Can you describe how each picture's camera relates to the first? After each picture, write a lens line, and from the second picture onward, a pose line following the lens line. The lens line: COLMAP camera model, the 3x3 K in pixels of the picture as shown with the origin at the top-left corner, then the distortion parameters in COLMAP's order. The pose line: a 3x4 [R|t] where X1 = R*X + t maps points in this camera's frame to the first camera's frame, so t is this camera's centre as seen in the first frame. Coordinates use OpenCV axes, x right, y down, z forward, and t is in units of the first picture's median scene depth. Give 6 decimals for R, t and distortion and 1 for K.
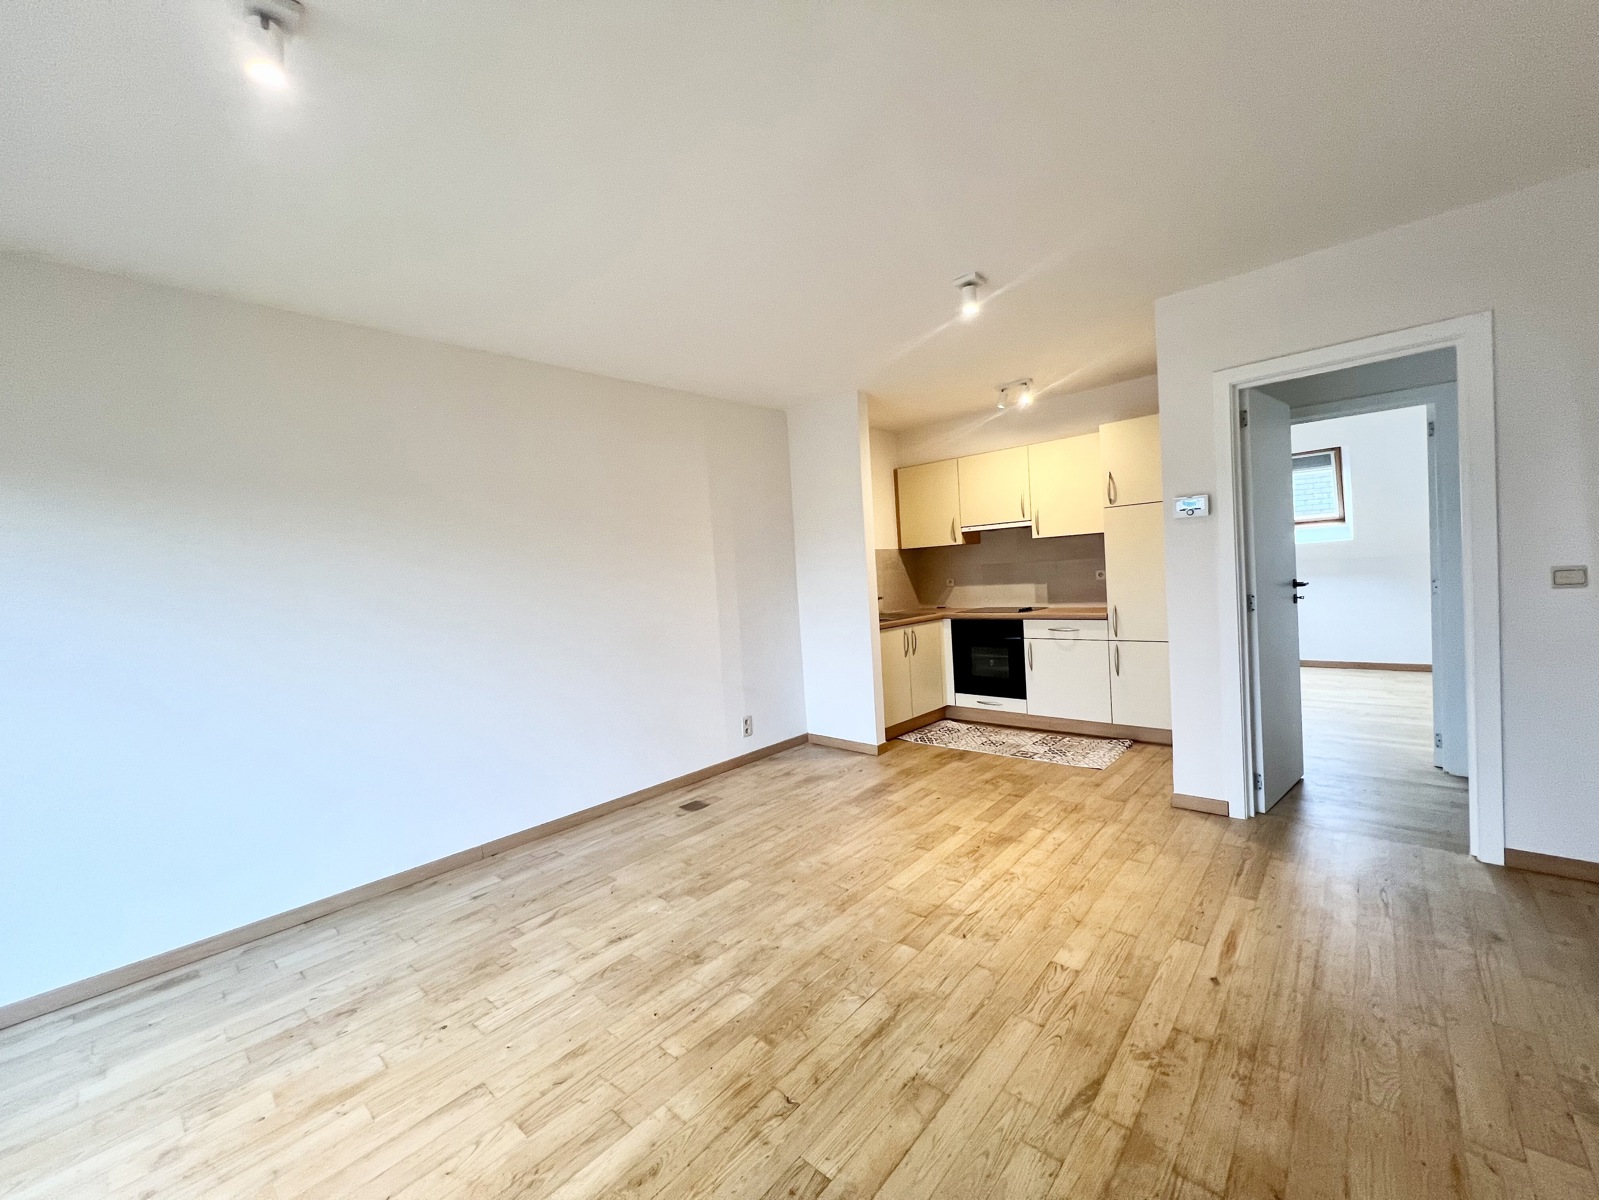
lens RADIAL K [[636.7, 0, 796.7], [0, 636.7, 593.4], [0, 0, 1]] dist [-0.001027, -0.000027]
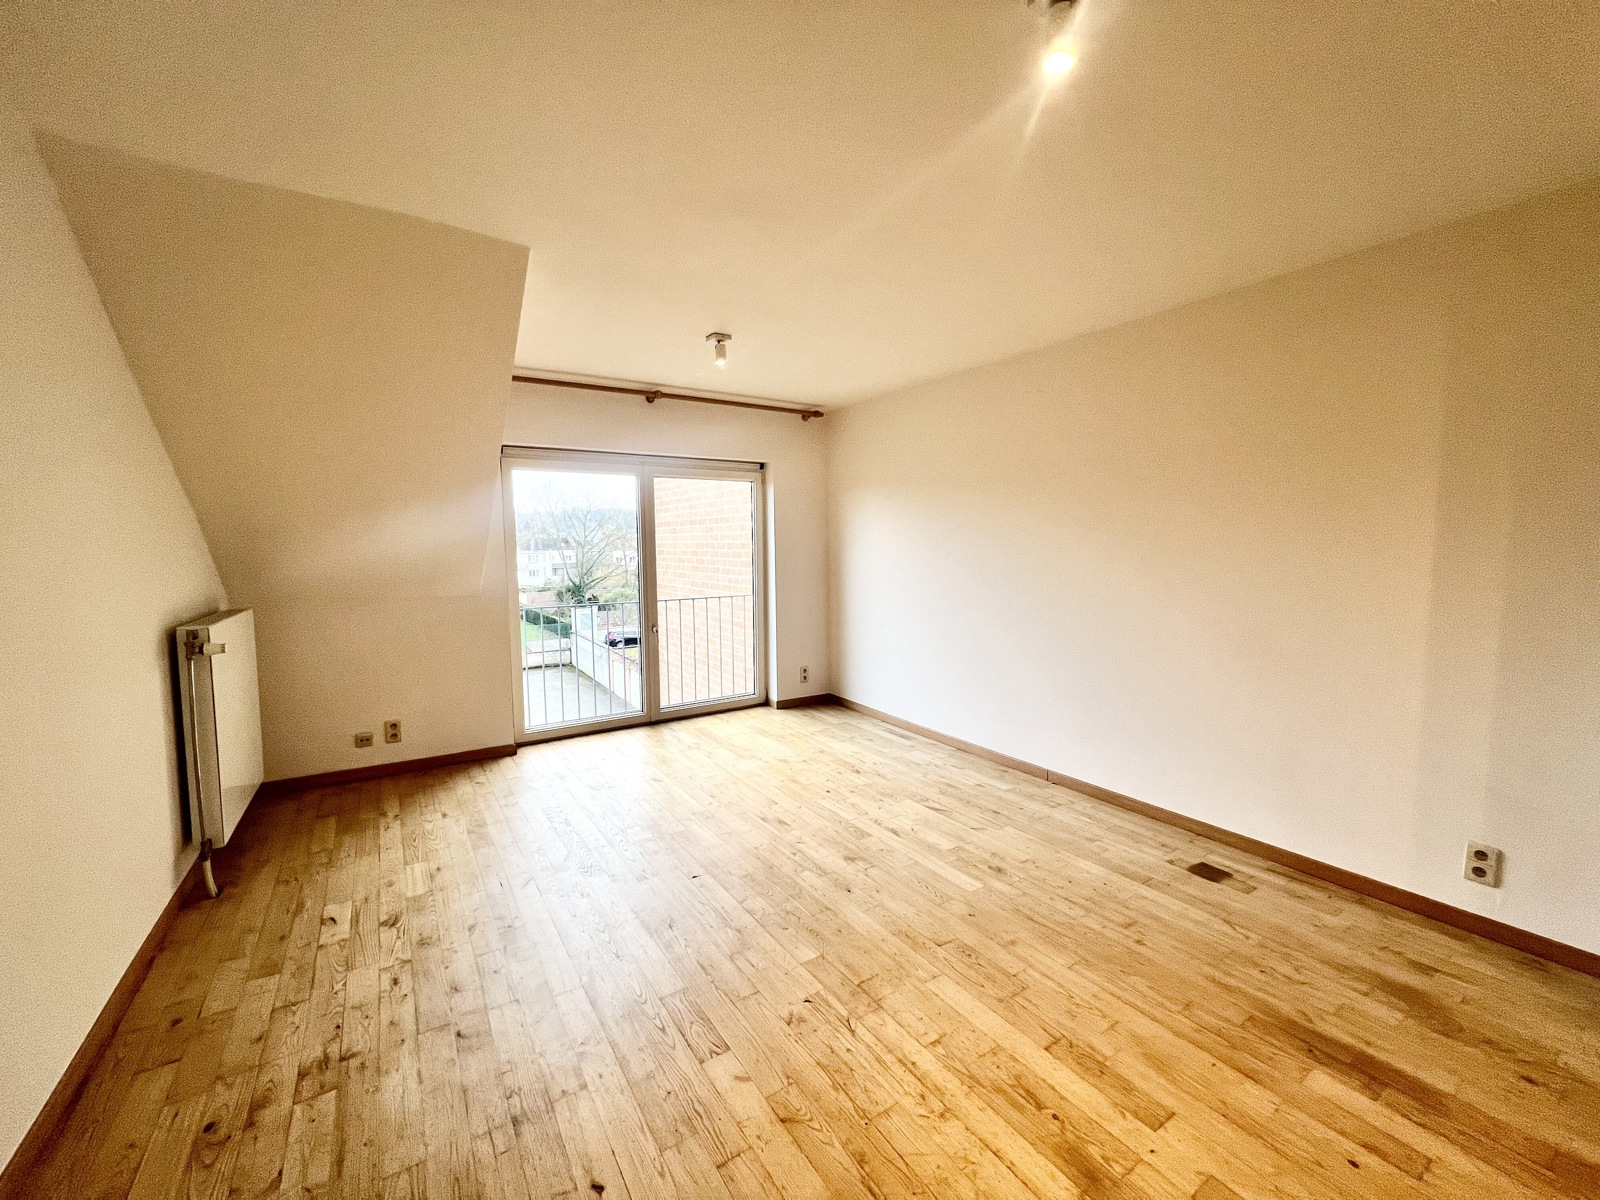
lens RADIAL K [[637.1, 0, 798.5], [0, 637.1, 595.5], [0, 0, 1]] dist [-0.001027, -0.000027]
pose [[-0.252201, 0.144648, -0.956803, 0.616058], [-0.006791, 0.988476, 0.151226, -0.090847], [0.967651, 0.044637, -0.248313, 0.705136]]
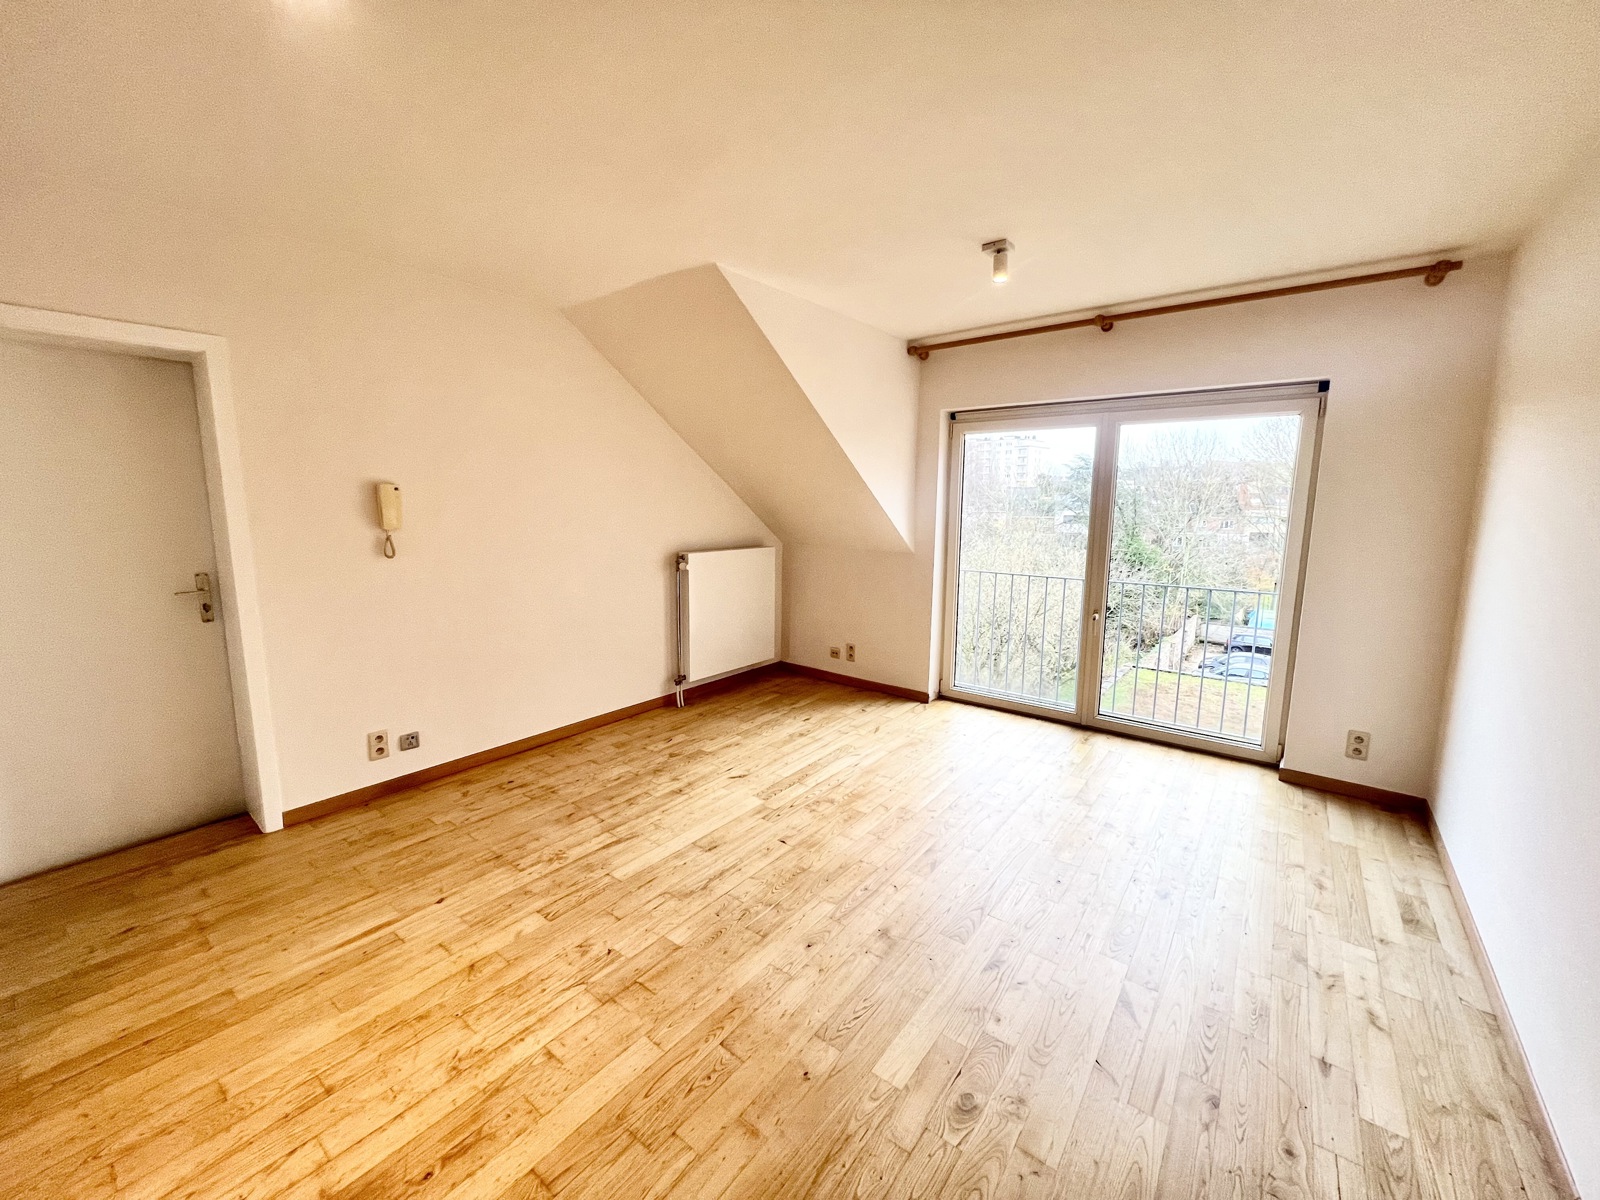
lens RADIAL K [[637.1, 0, 799.3], [0, 637.1, 598.1], [0, 0, 1]] dist [-0.001027, -0.000027]
pose [[-0.995322, 0.066579, -0.070007, 0.009900], [0.052399, 0.980808, 0.187802, -0.078616], [0.081167, 0.183255, -0.979709, 1.100209]]
